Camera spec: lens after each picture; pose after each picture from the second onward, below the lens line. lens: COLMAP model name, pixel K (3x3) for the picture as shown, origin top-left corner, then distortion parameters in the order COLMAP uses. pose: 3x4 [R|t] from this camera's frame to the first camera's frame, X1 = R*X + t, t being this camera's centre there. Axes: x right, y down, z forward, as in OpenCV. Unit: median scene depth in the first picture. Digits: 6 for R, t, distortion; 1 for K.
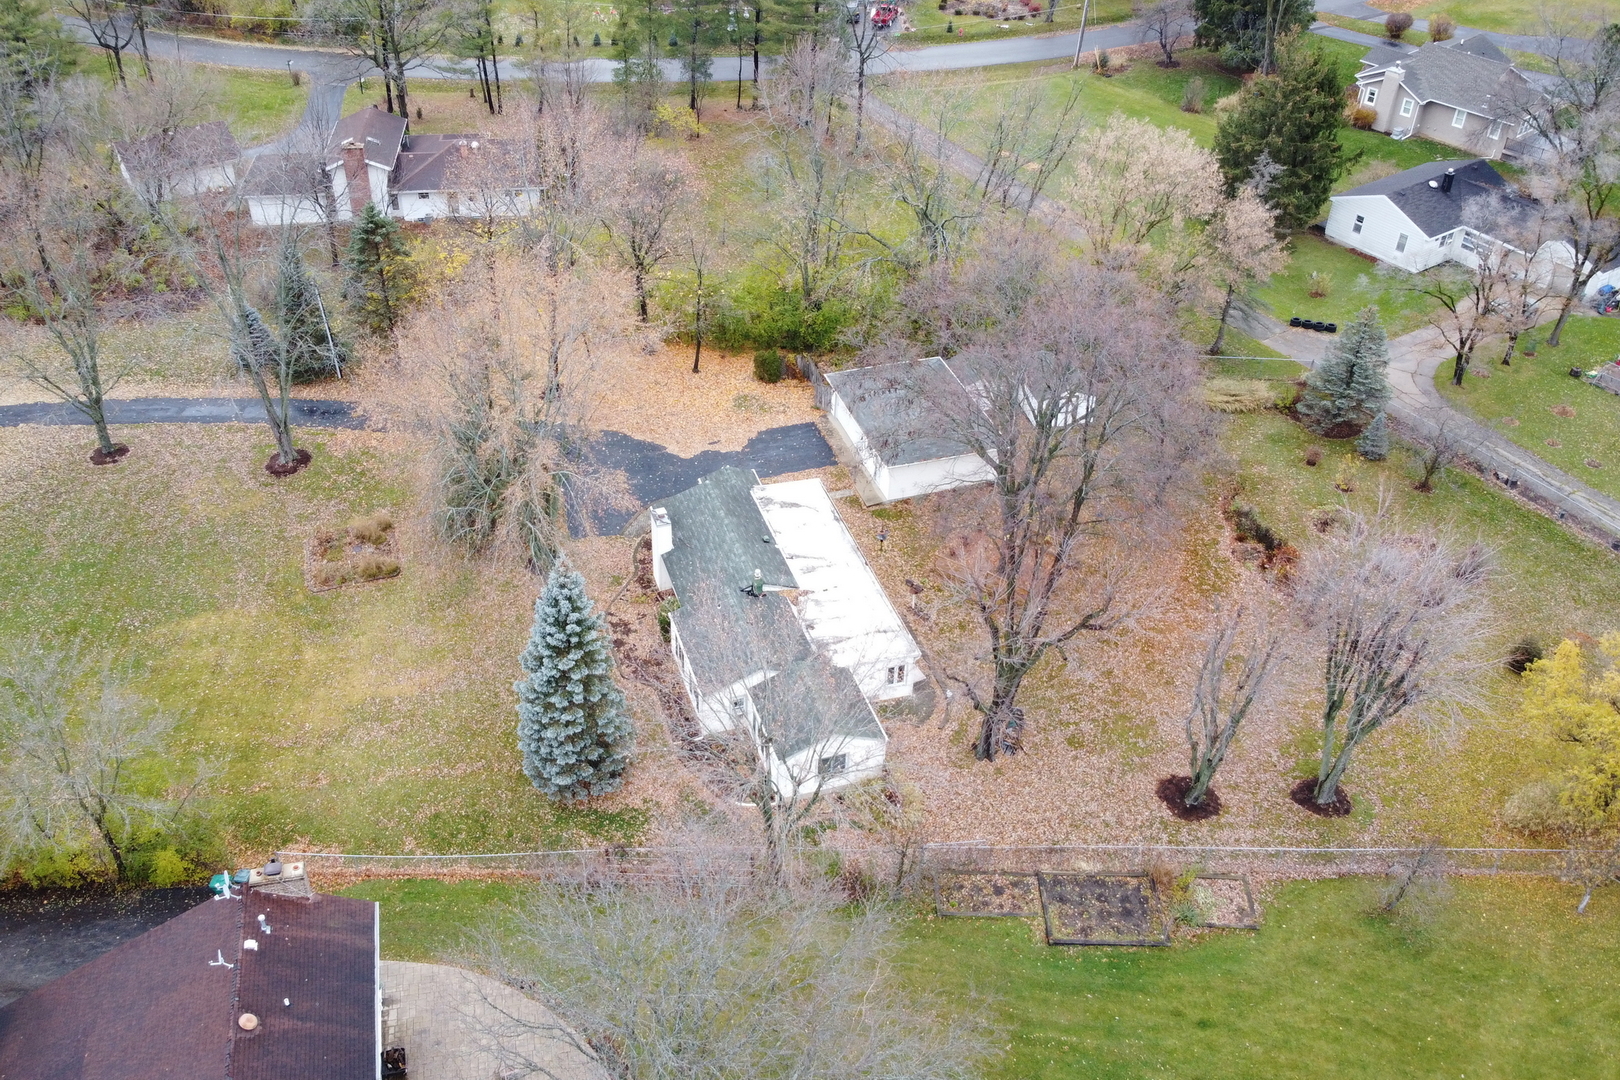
lens RADIAL K [[1179.1, 0, 810.0], [0, 1179.1, 540.0], [0, 0, 1]] dist [0.002472, -0.000308]
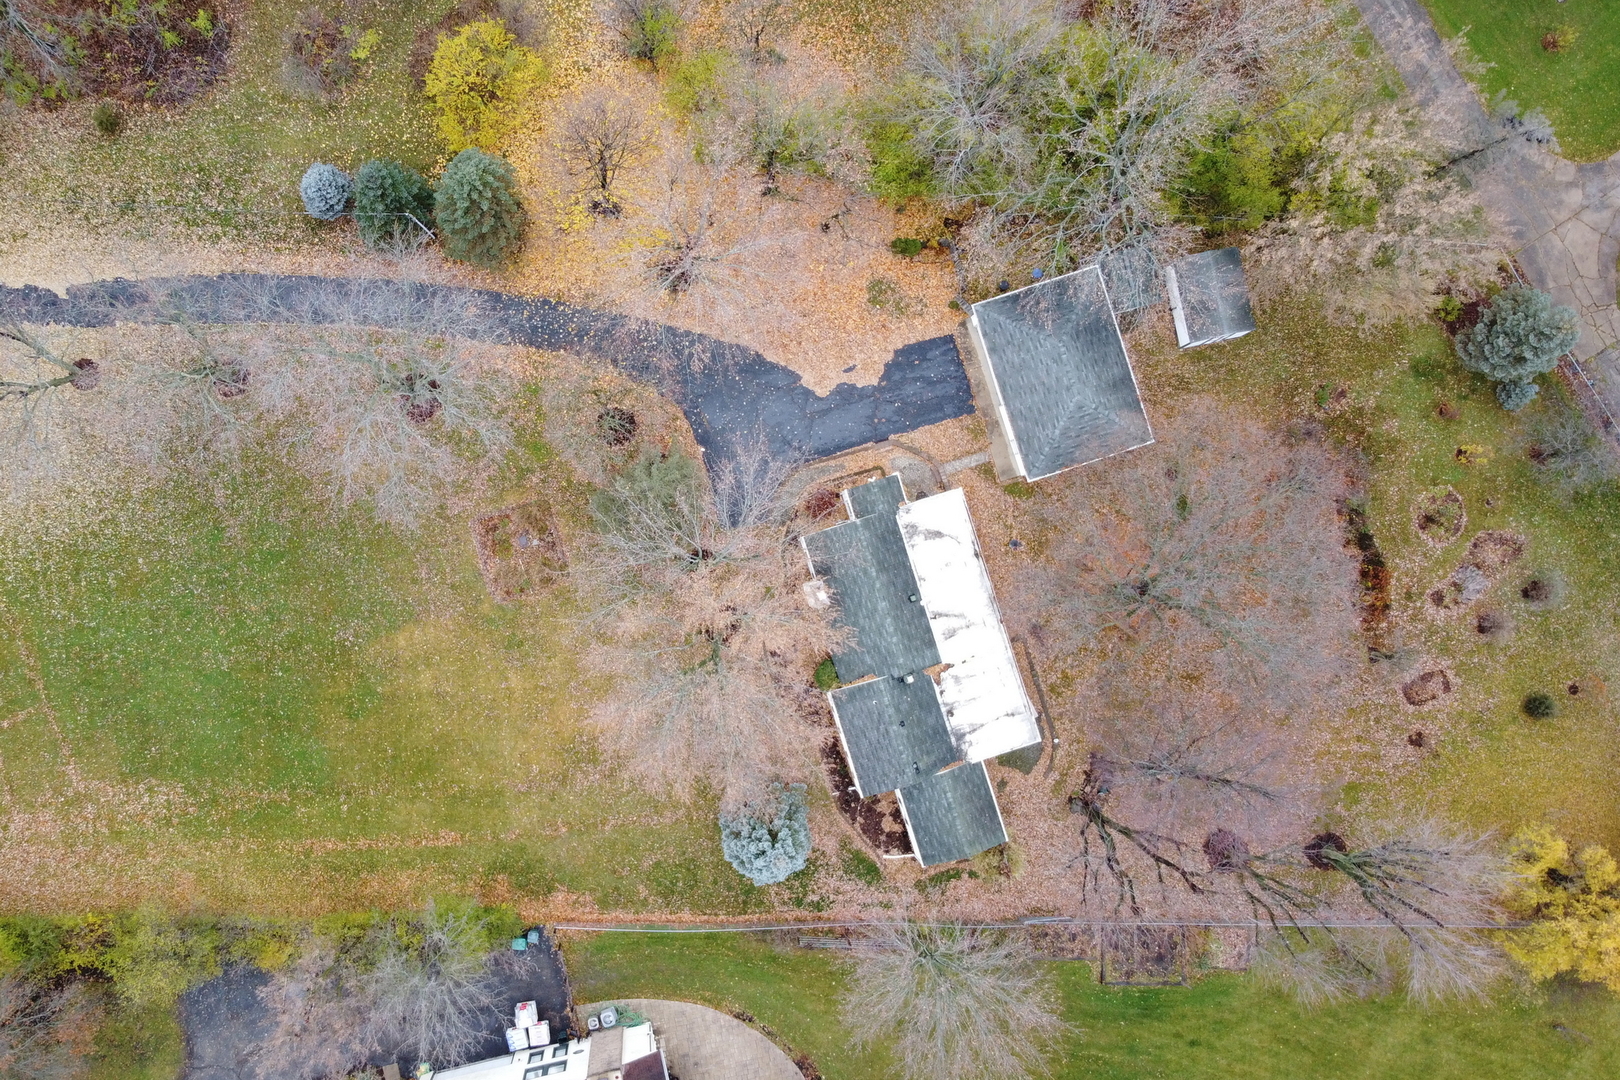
lens RADIAL K [[1179.1, 0, 810.0], [0, 1179.1, 540.0], [0, 0, 1]] dist [0.002472, -0.000308]
pose [[0.998690, 0.040601, 0.031144, -0.194162], [-0.050950, 0.732542, 0.678812, -0.893785], [0.004746, -0.679510, 0.733651, 0.270792]]
